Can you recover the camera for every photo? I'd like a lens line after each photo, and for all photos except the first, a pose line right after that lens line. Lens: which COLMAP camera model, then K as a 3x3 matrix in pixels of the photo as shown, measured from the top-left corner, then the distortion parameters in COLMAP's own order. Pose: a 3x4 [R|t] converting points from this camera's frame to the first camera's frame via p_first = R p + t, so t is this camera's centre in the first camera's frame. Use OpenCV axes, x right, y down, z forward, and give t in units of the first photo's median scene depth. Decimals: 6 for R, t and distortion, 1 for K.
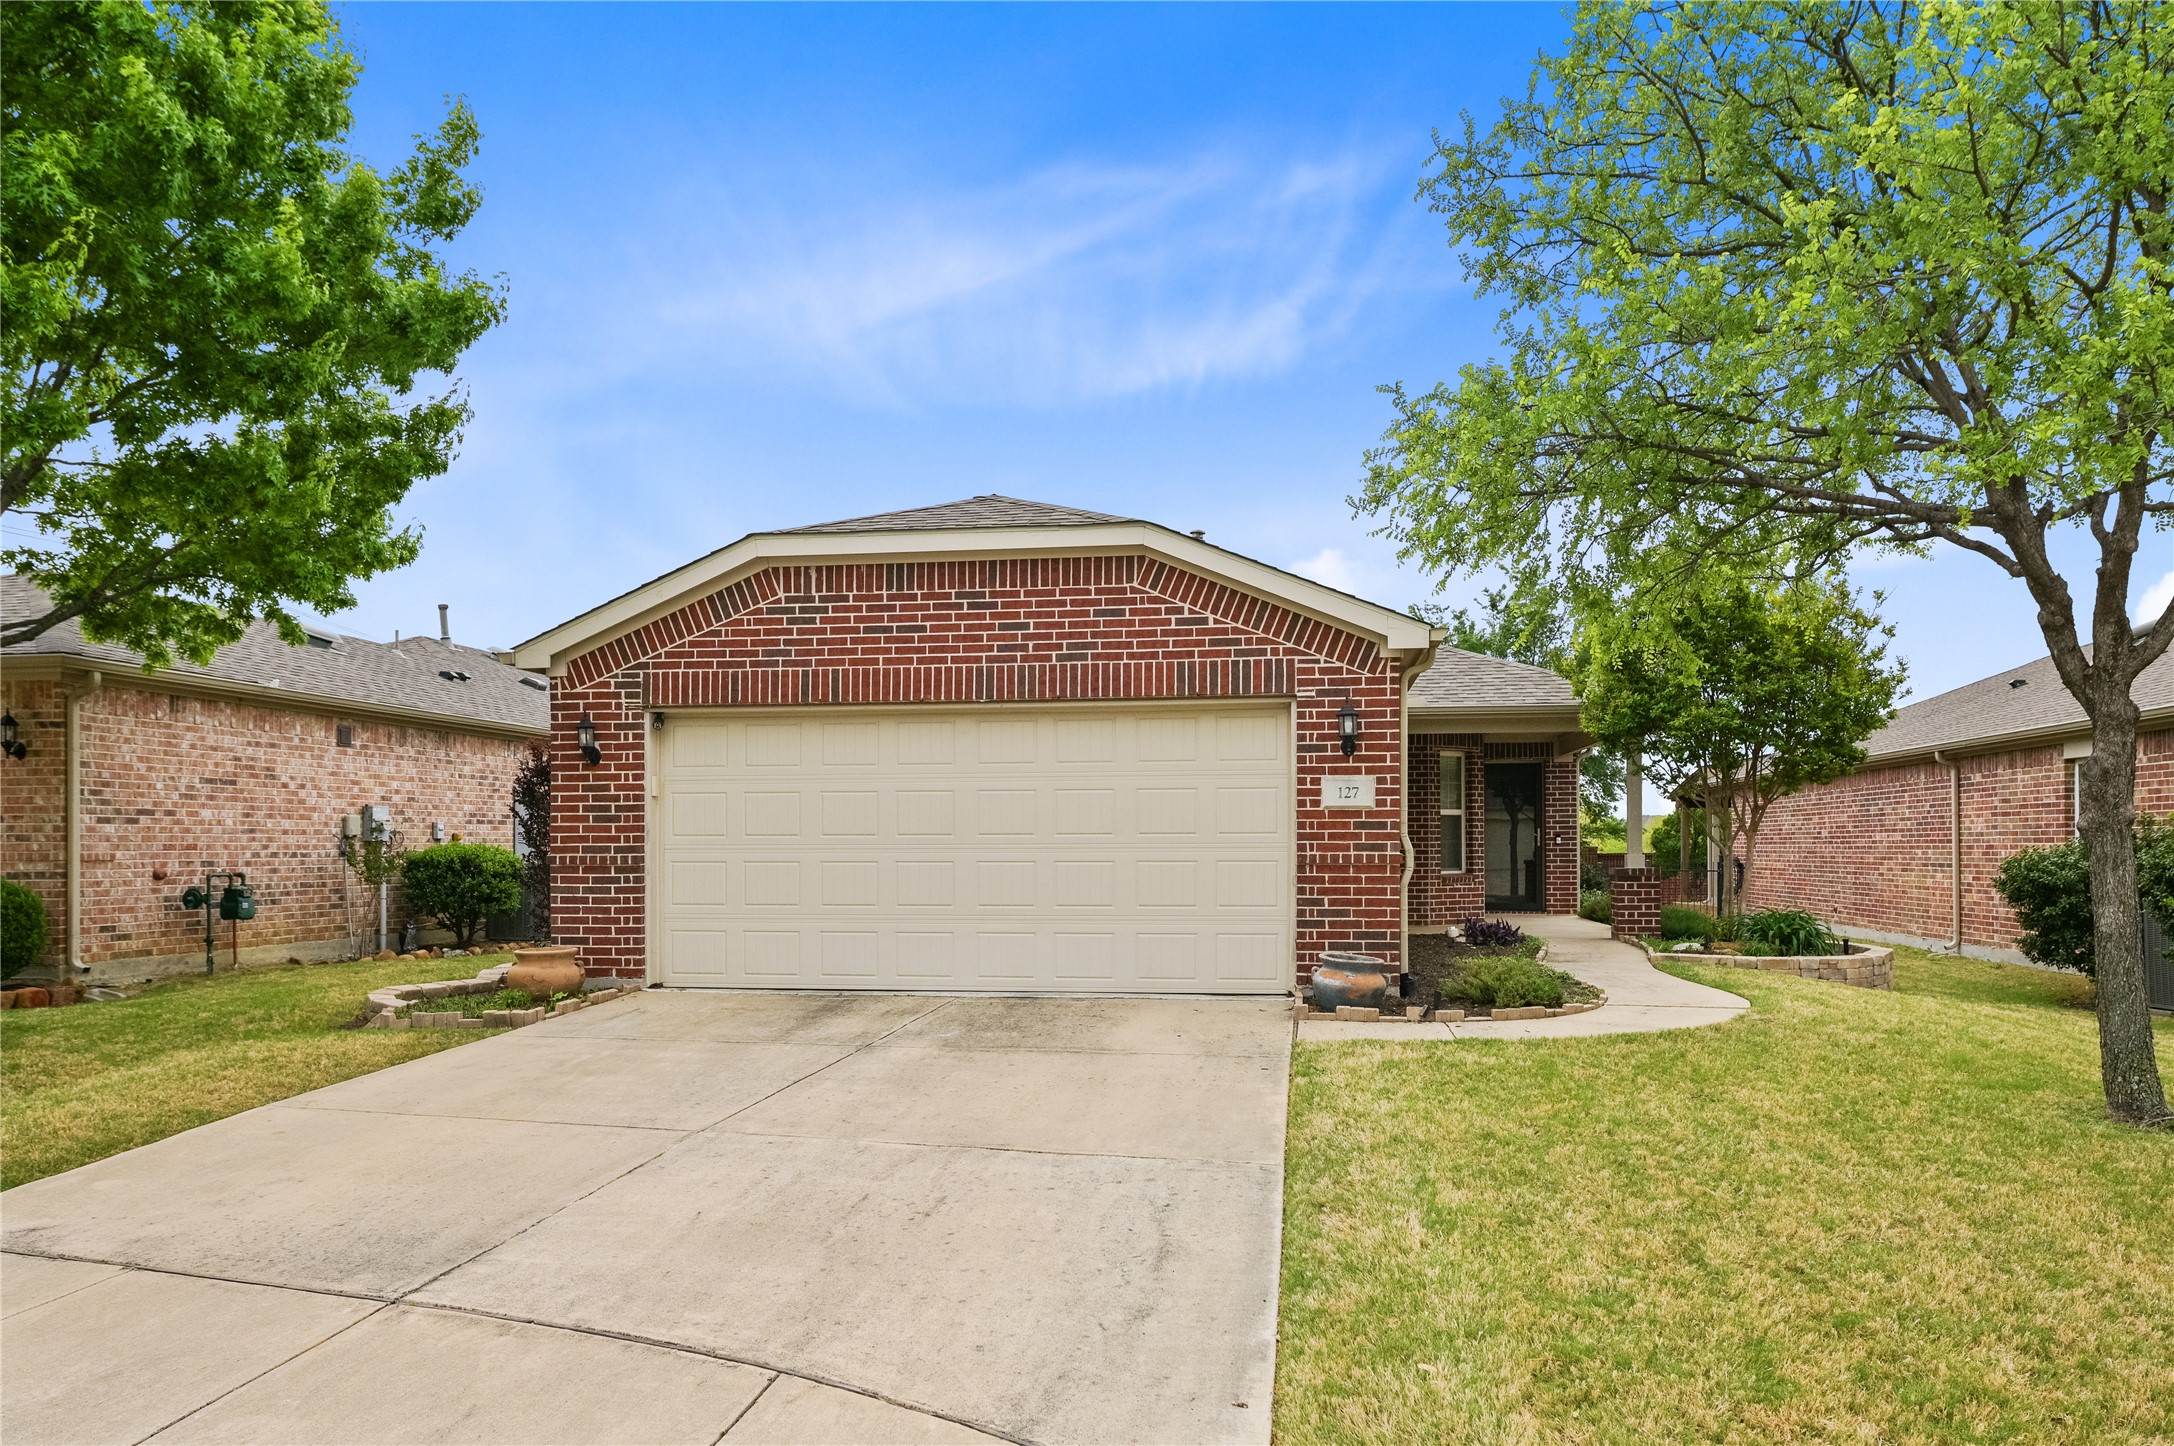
lens RADIAL K [[1574.7, 0, 1055.0], [0, 1574.7, 812.5], [0, 0, 1]] dist [-0.003364, -0.003435]
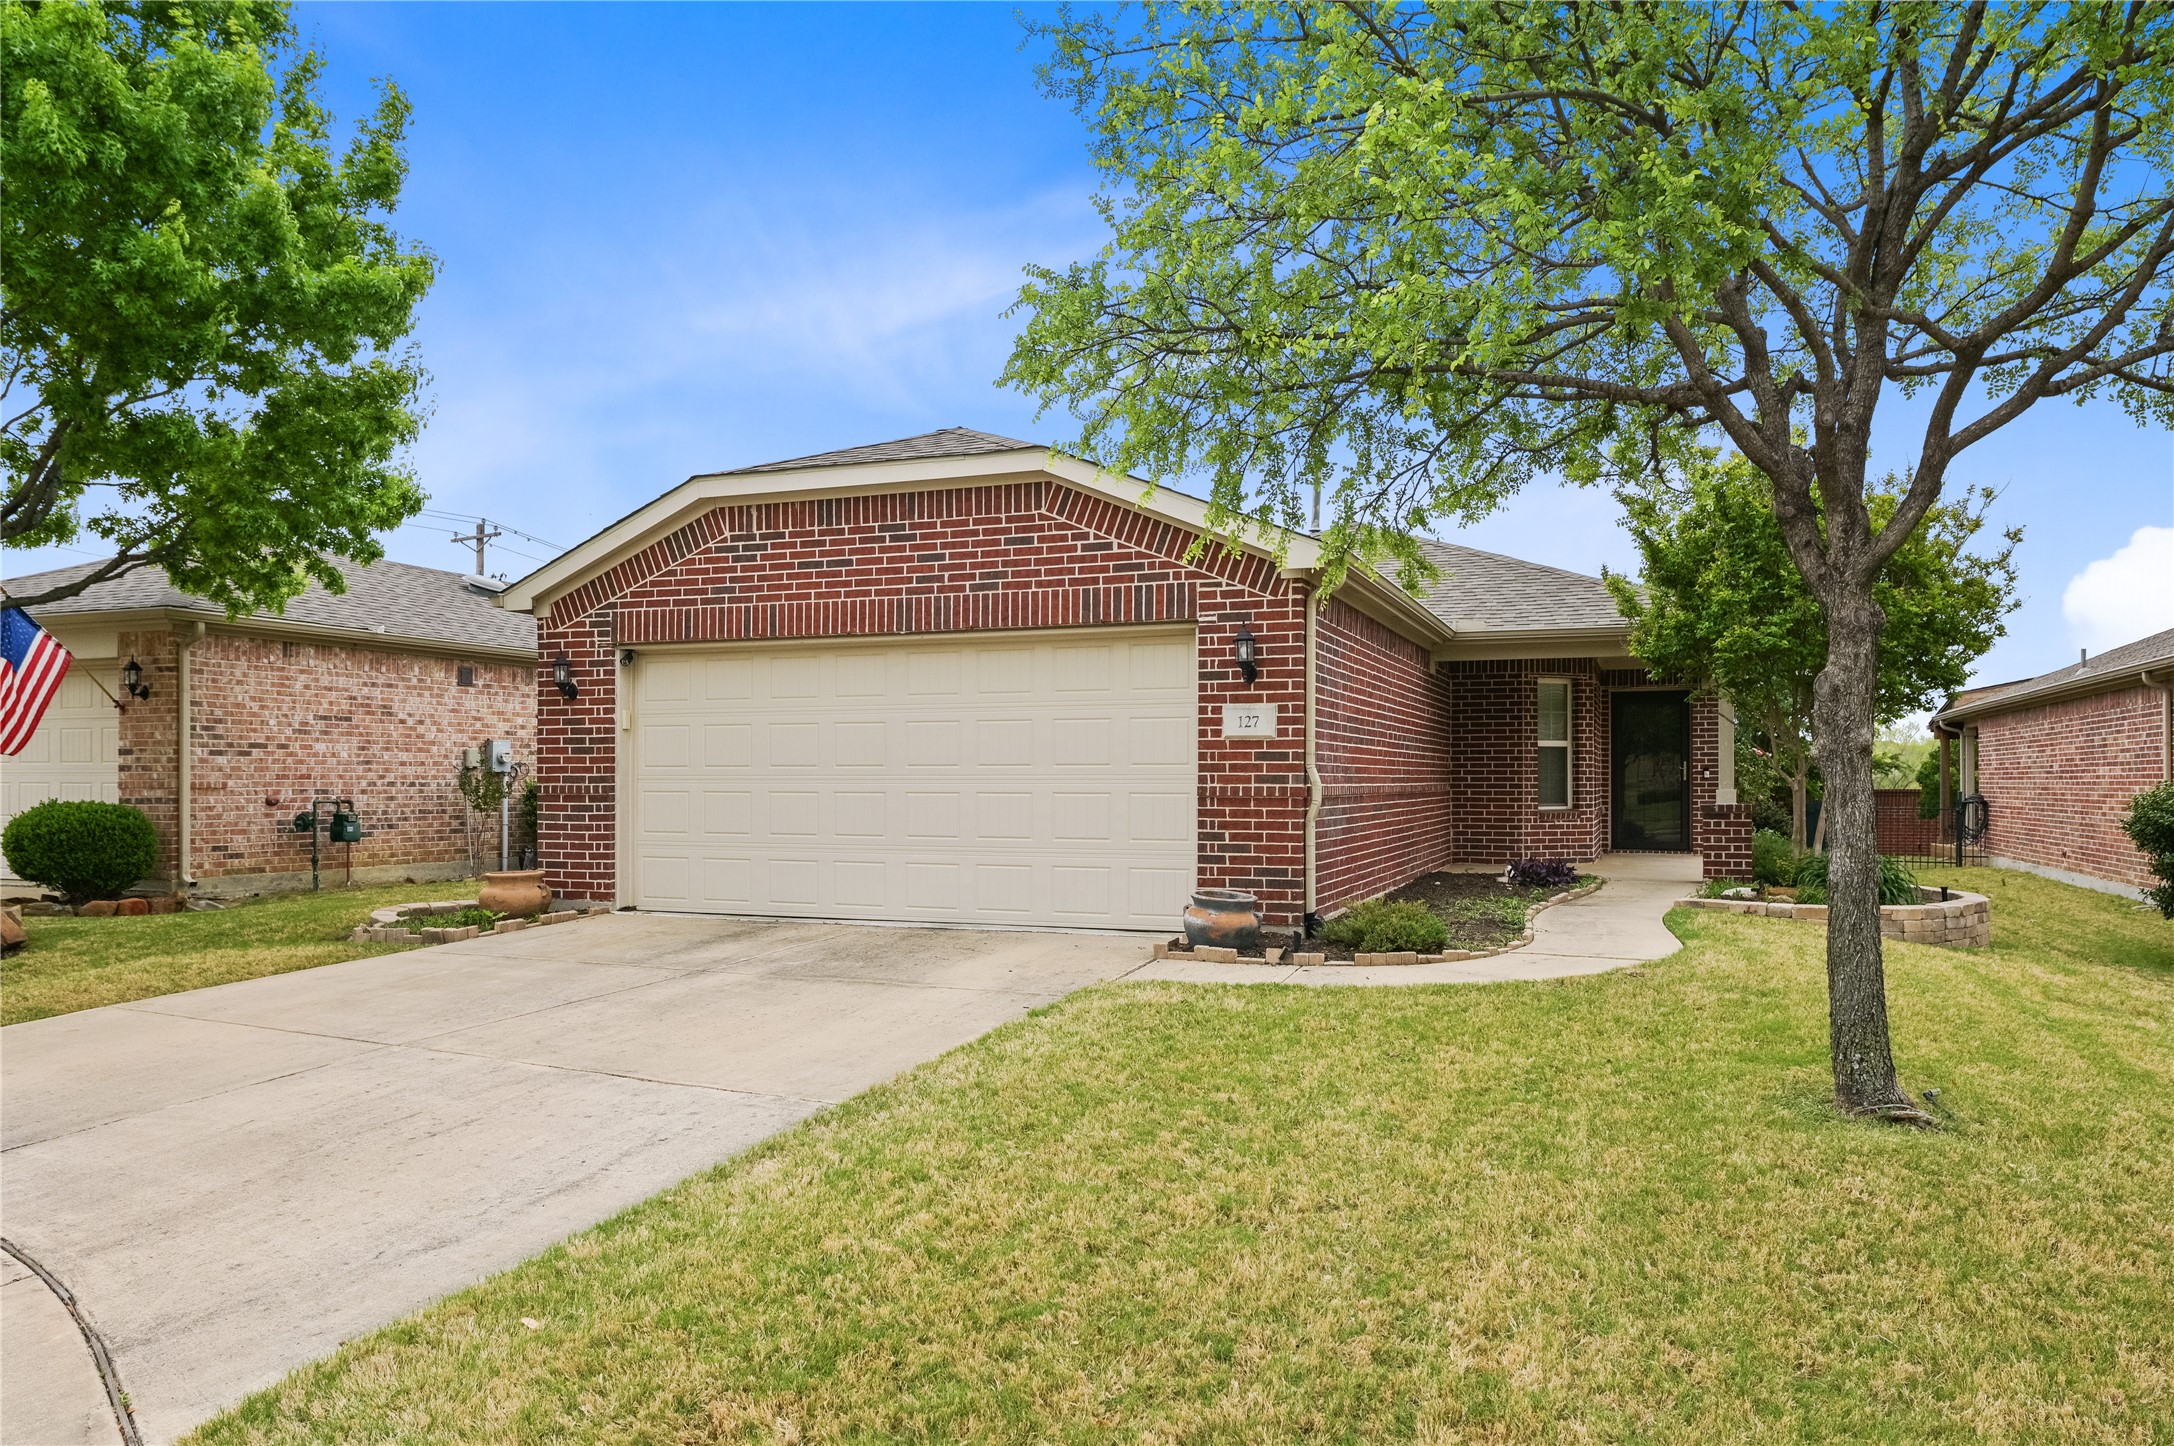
lens RADIAL K [[1544.5, 0, 1015.4], [0, 1544.5, 756.2], [0, 0, 1]] dist [-0.004640, -0.001813]
pose [[0.973124, -0.000338, -0.230280, 0.245723], [0.001689, 0.999983, 0.005669, 0.002470], [0.230274, -0.005905, 0.973108, 0.055349]]
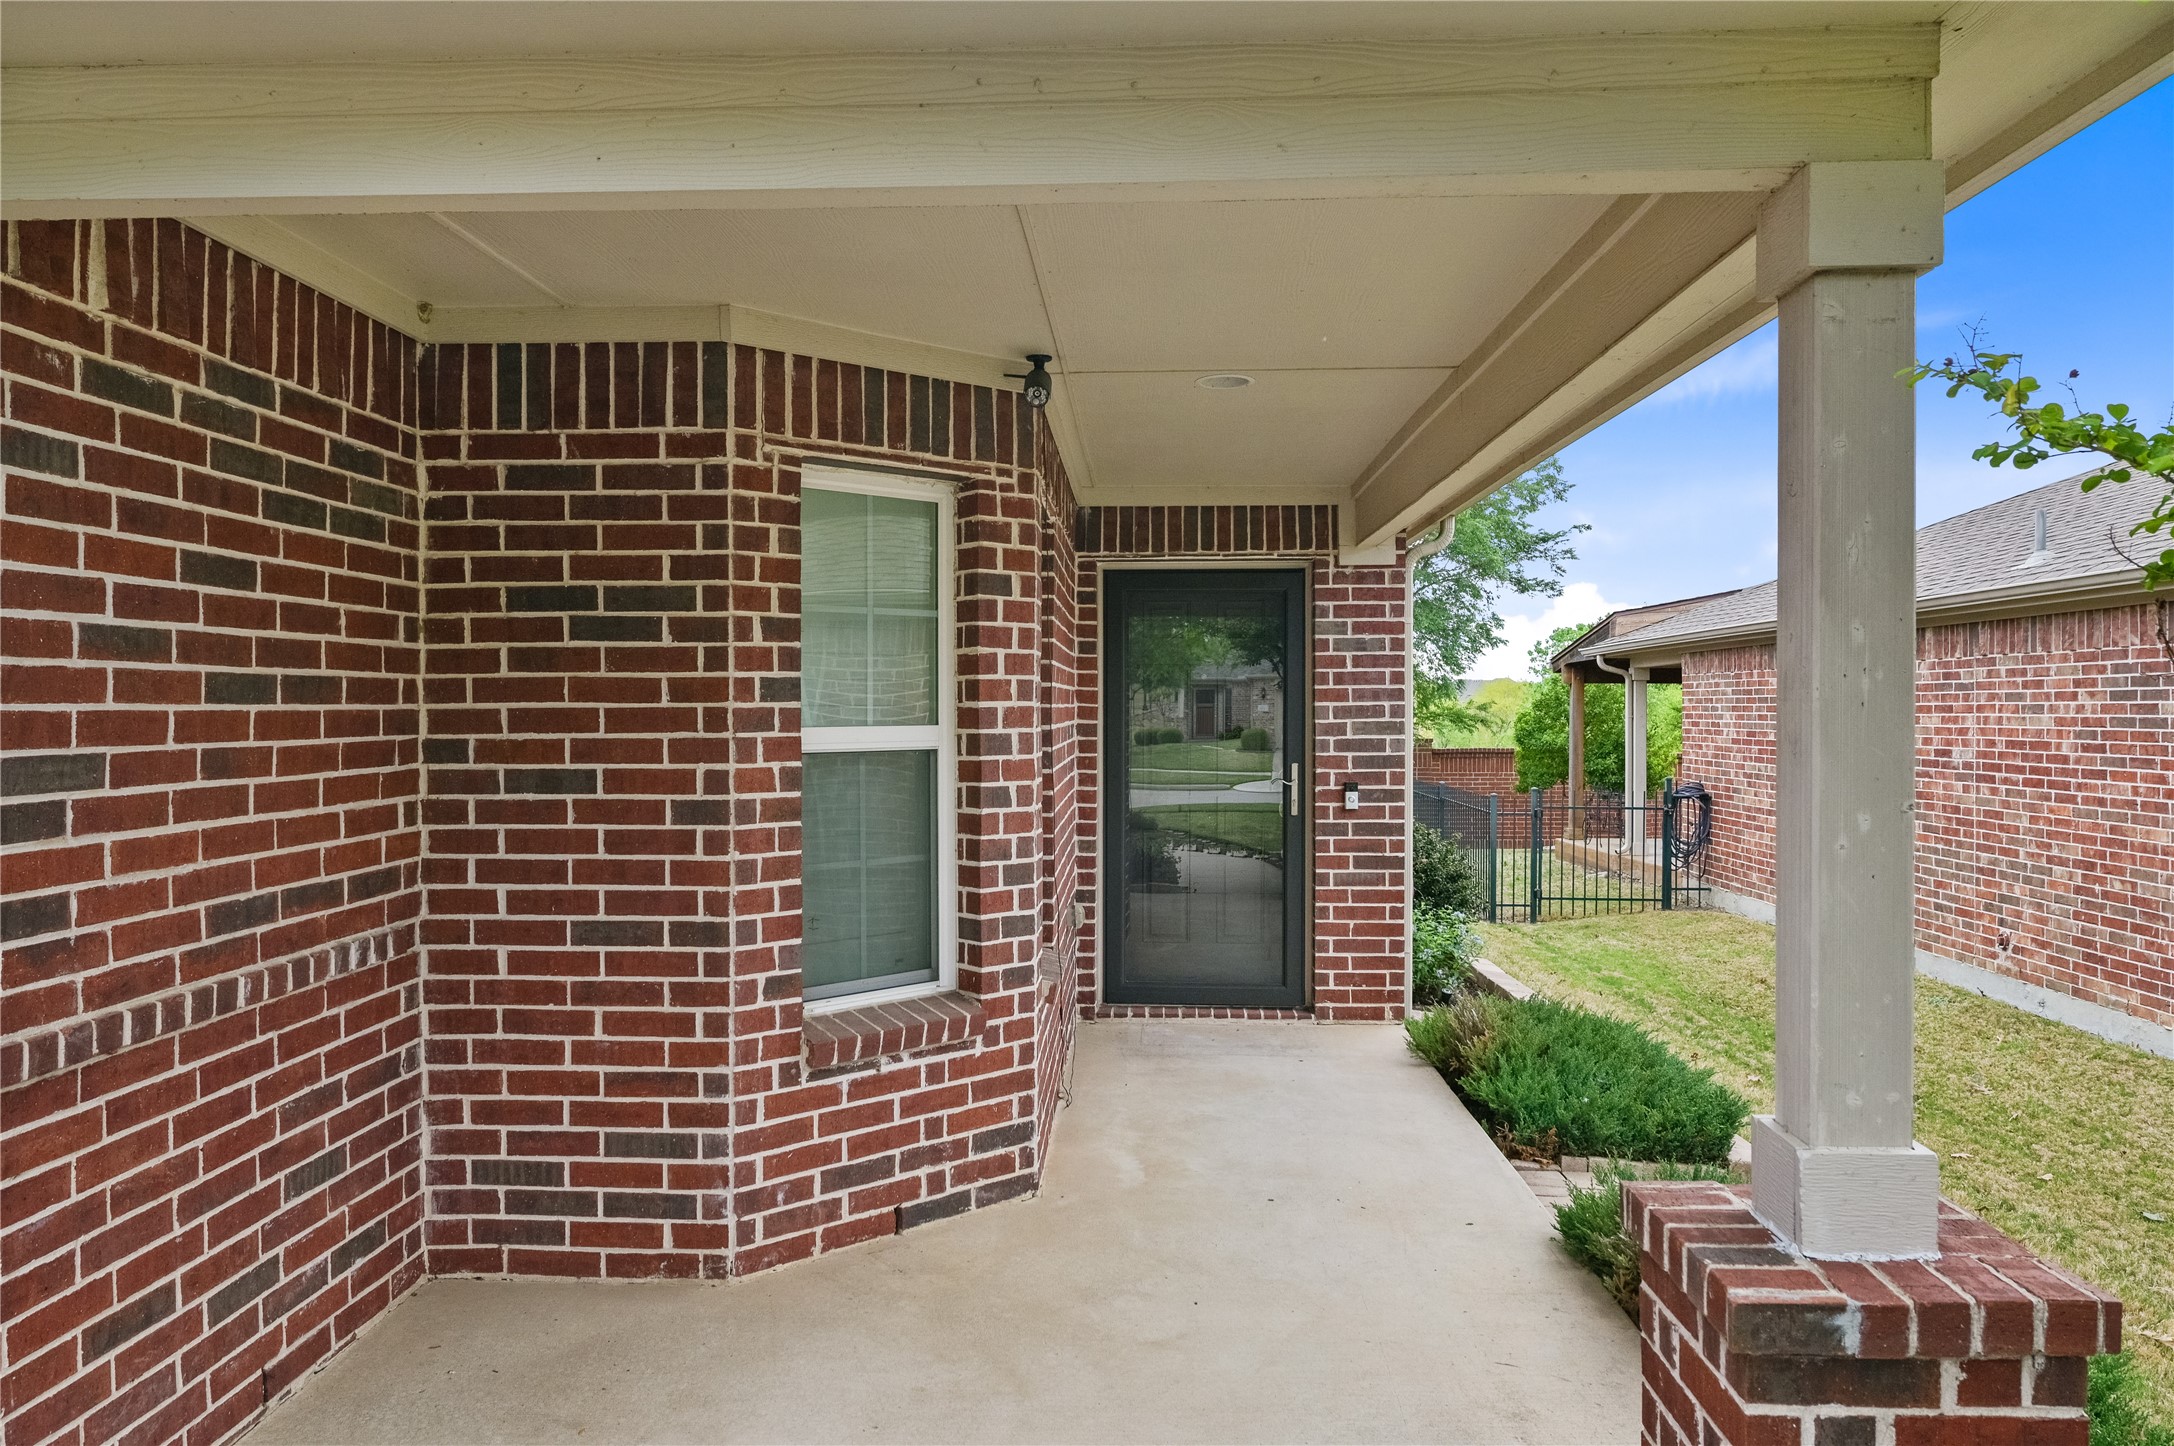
lens RADIAL K [[1549.5, 0, 1073.1], [0, 1549.5, 719.7], [0, 0, 1]] dist [-0.002818, -0.002020]
pose [[0.993669, 0.000320, 0.112347, 0.411782], [-0.003515, 0.999595, 0.028236, -0.015418], [-0.112292, -0.028452, 0.993268, 1.250419]]
